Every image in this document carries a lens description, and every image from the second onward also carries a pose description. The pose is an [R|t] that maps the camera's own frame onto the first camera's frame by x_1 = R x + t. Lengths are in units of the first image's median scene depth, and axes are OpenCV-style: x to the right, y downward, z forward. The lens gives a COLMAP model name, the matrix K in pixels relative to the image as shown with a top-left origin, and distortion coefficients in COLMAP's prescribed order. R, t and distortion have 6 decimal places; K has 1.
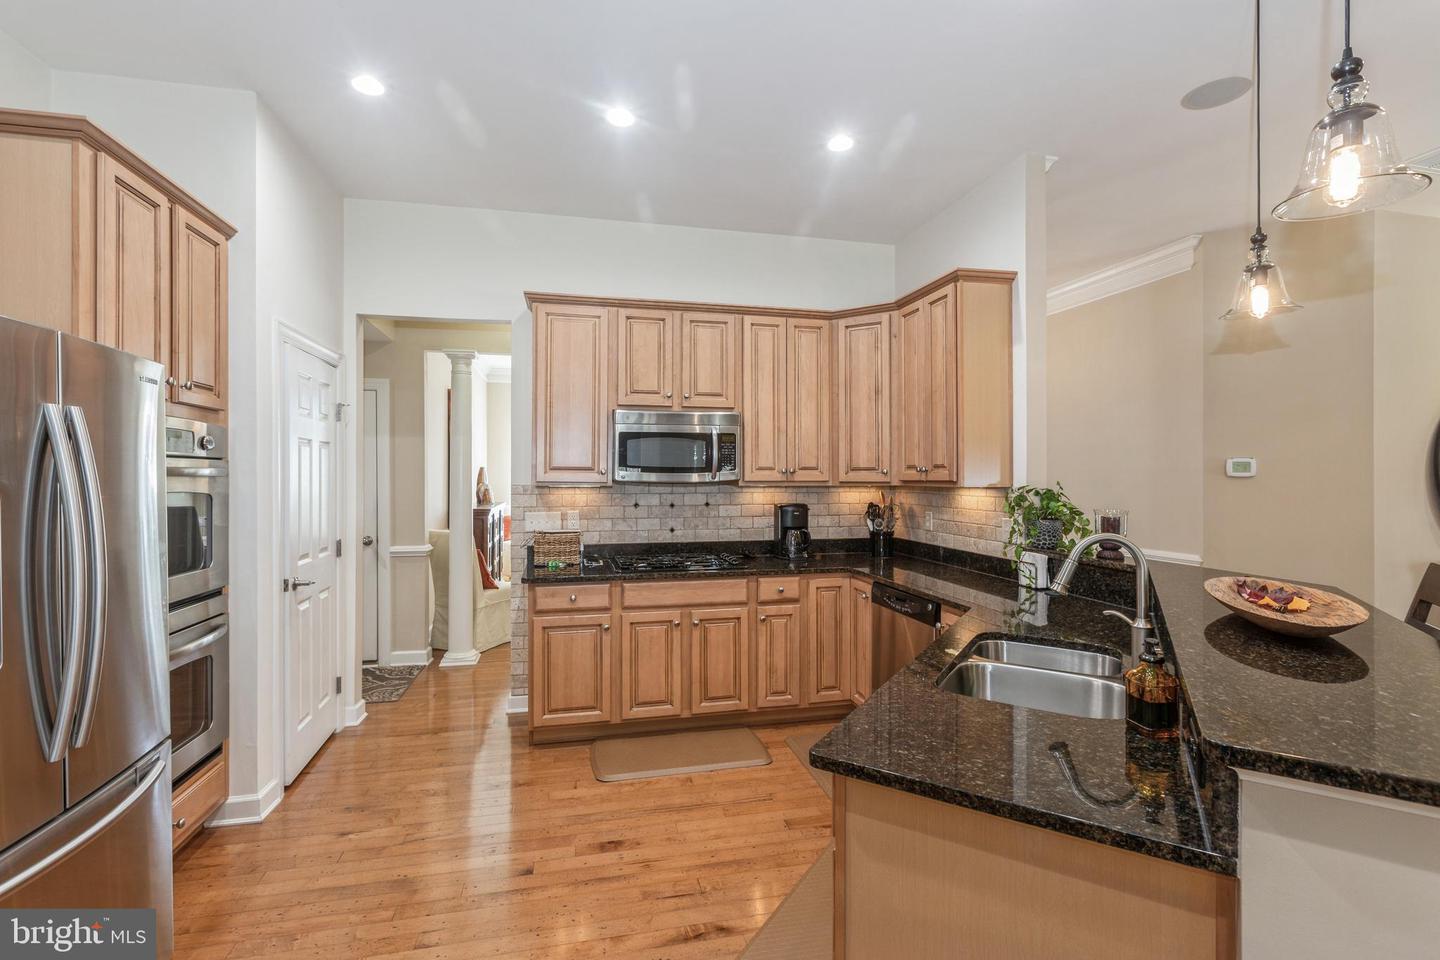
lens RADIAL K [[645.9, 0, 719.7], [0, 645.9, 474.7], [0, 0, 1]] dist [-0.000531, 0.000194]
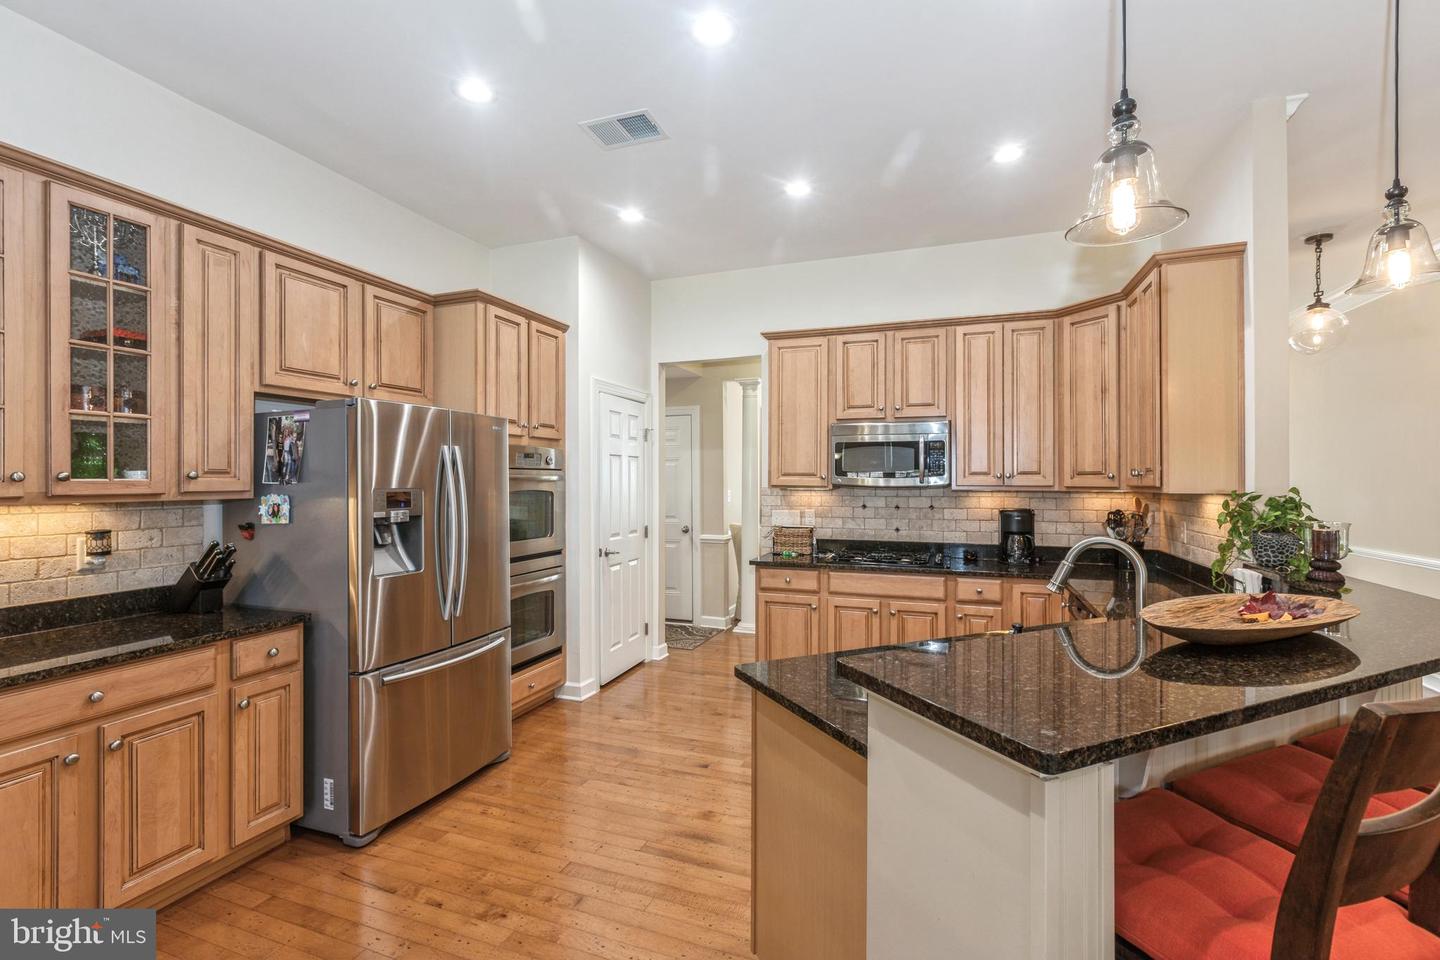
lens RADIAL K [[650.1, 0, 720.0], [0, 650.1, 480.0], [0, 0, 1]] dist [-0.001915, -0.000097]
pose [[0.834194, 0.000213, -0.551471, 0.308167], [0.000678, 0.999999, 0.001412, -0.000699], [0.551471, -0.001552, 0.834193, -0.089525]]
